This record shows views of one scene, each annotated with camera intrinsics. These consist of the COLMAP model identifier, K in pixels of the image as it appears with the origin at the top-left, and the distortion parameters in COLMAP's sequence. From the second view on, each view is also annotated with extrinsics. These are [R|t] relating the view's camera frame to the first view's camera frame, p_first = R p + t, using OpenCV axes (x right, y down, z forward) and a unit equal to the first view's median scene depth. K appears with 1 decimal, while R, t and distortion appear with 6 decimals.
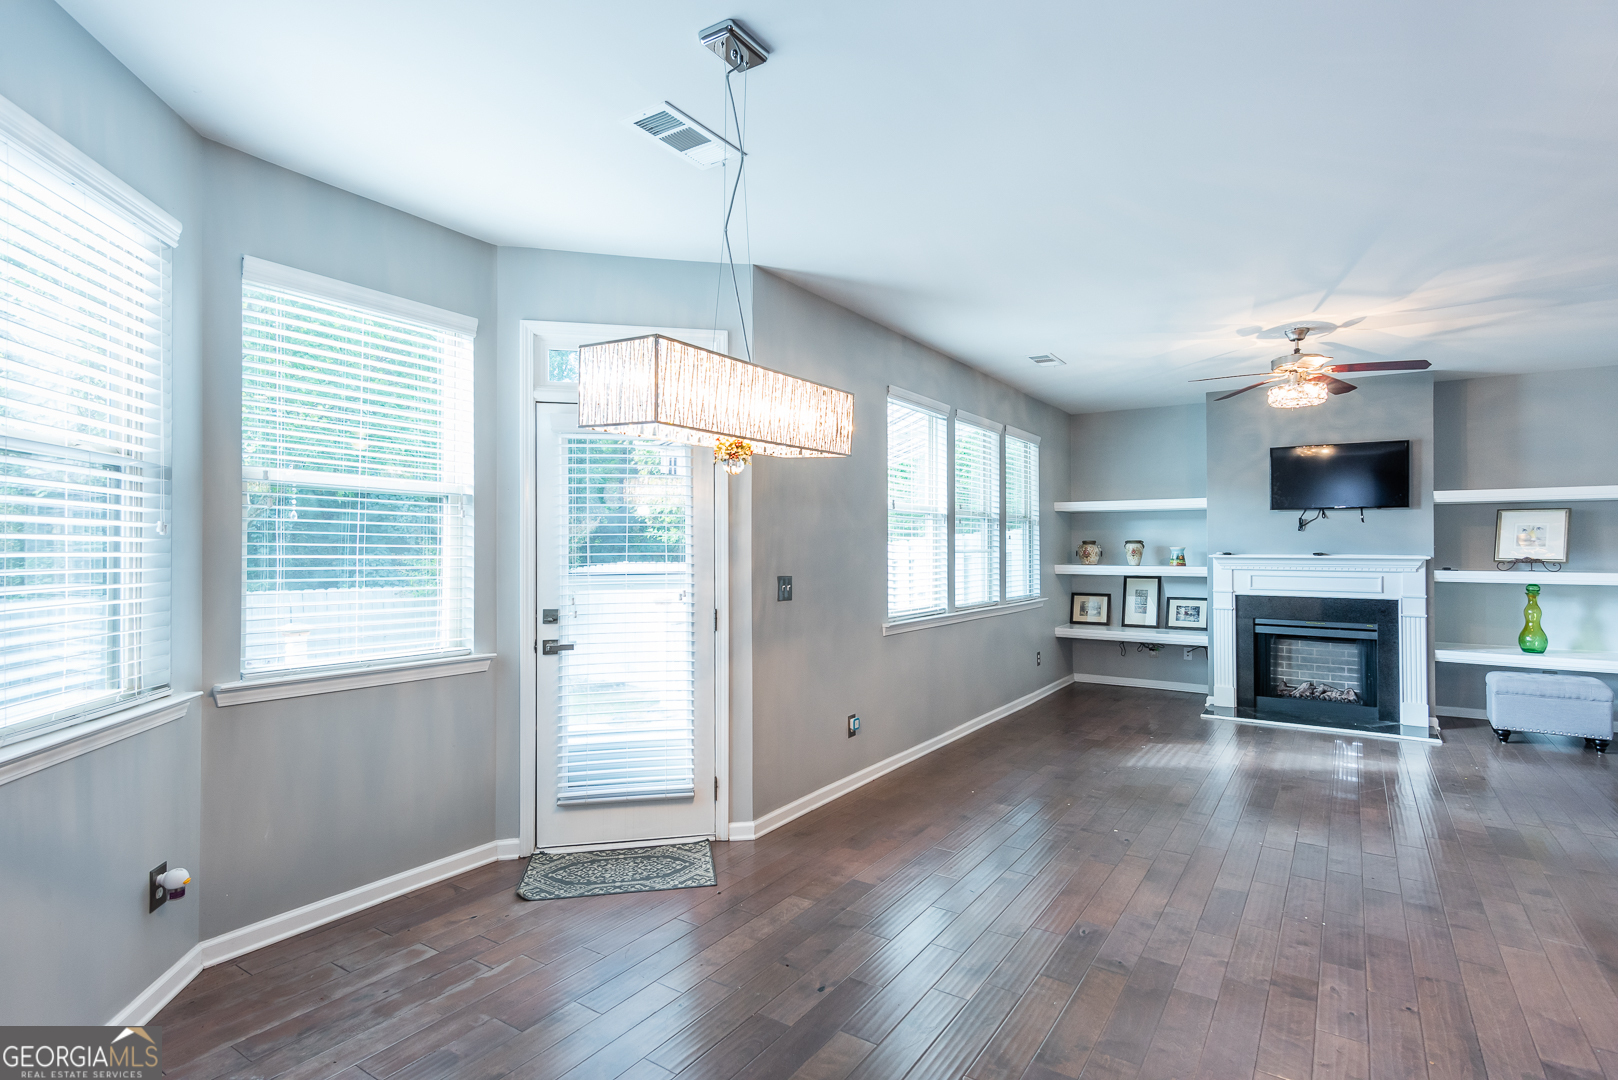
lens RADIAL K [[788.4, 0, 803.2], [0, 788.4, 547.3], [0, 0, 1]] dist [0.014013, -0.000087]
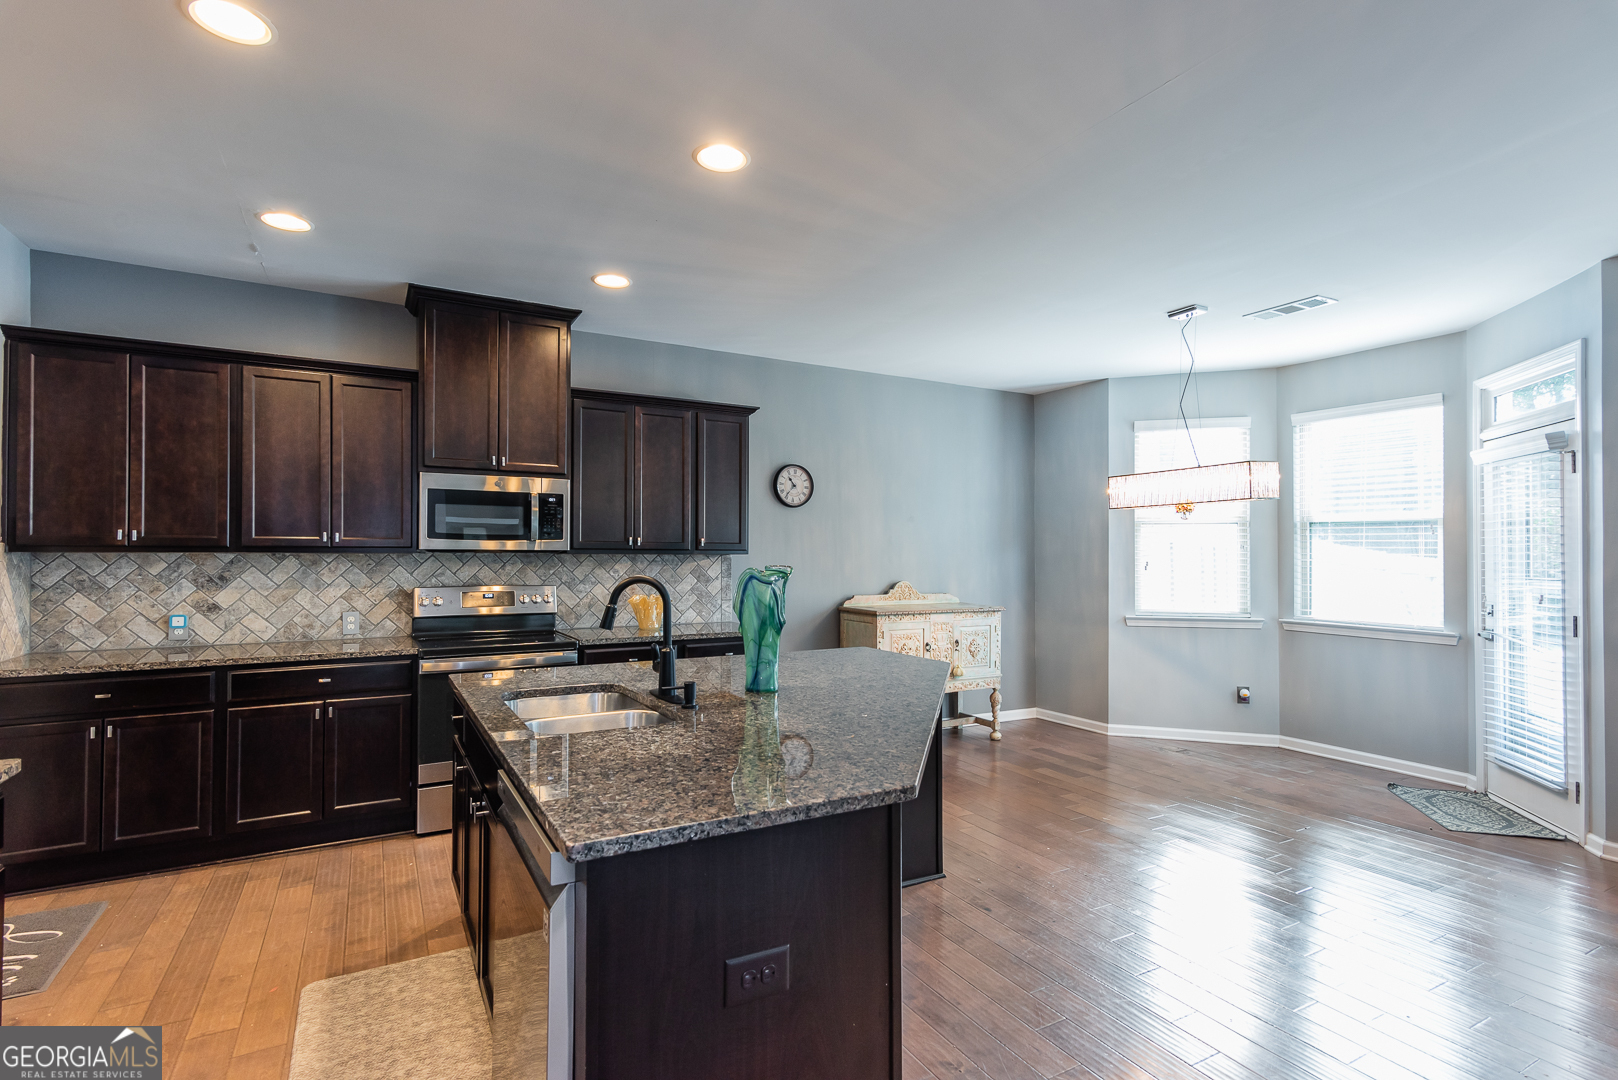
lens RADIAL K [[788.4, 0, 803.2], [0, 788.4, 547.3], [0, 0, 1]] dist [0.014013, -0.000087]
pose [[-0.440647, -0.005210, -0.897665, 1.590131], [0.005580, 0.999948, -0.008543, -0.008356], [0.897663, -0.008774, -0.440595, 0.710737]]
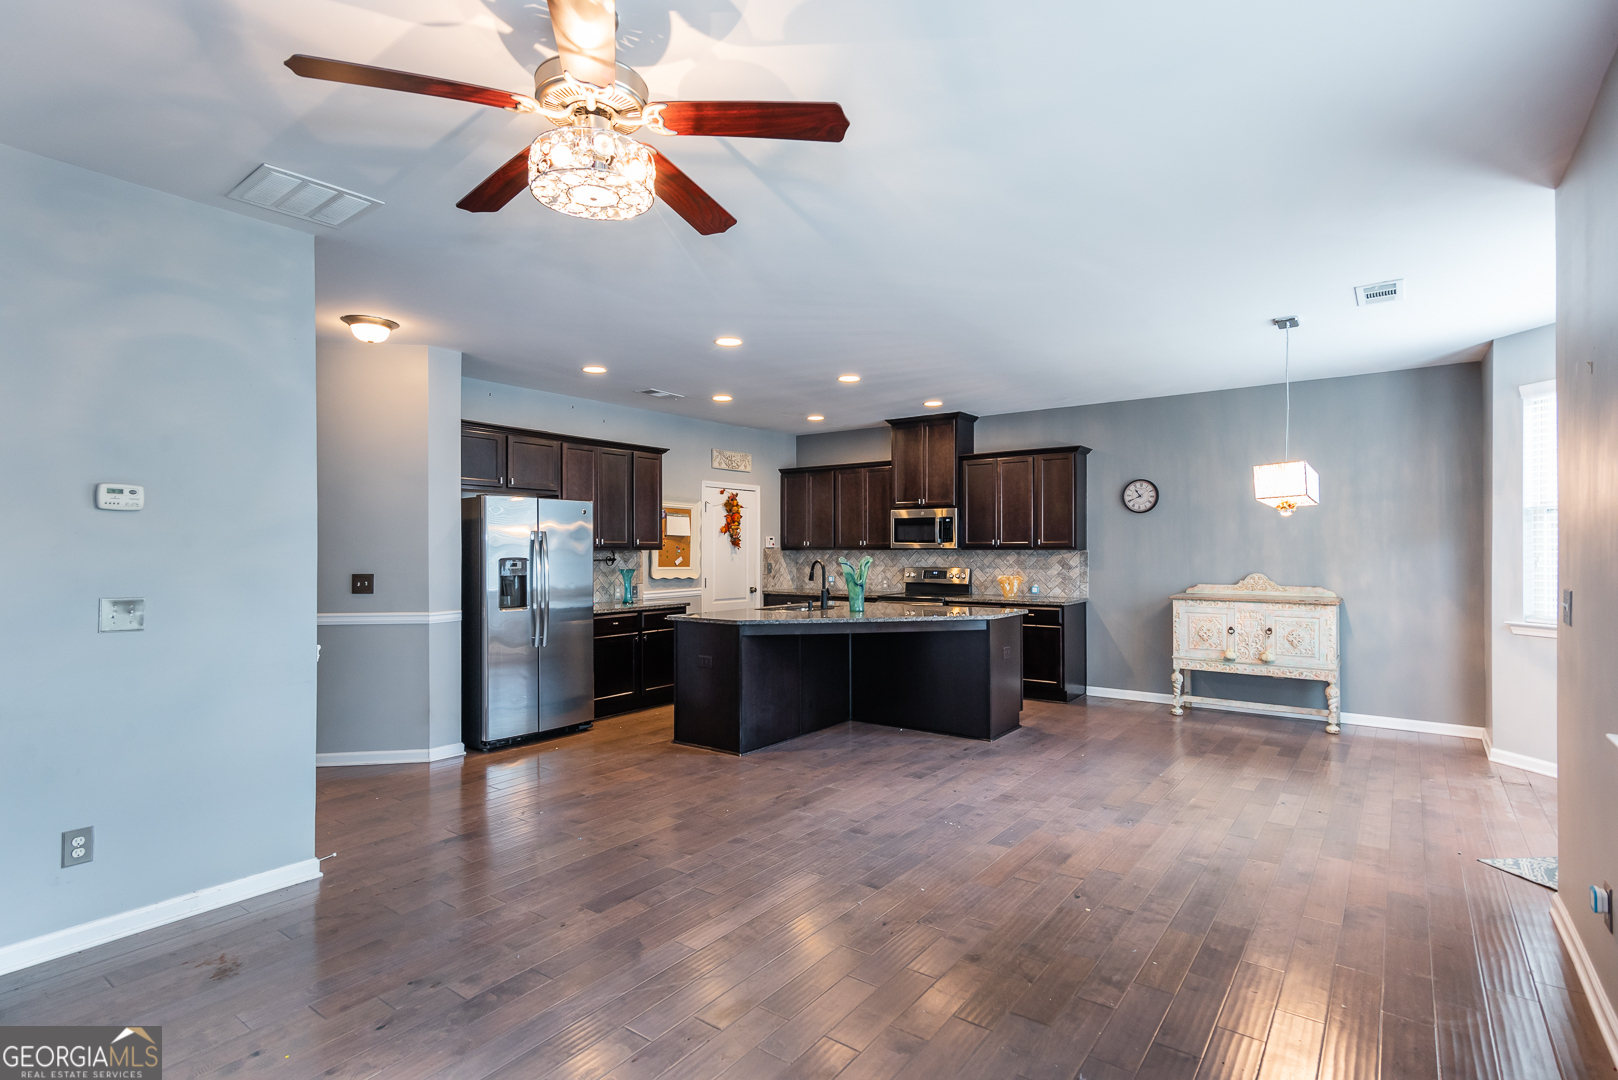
lens RADIAL K [[788.4, 0, 803.2], [0, 788.4, 547.3], [0, 0, 1]] dist [0.014013, -0.000087]
pose [[-0.999071, 0.005064, 0.042796, 0.833000], [0.004493, 0.999900, -0.013419, 0.013349], [-0.042860, -0.013214, -0.998994, 2.335573]]
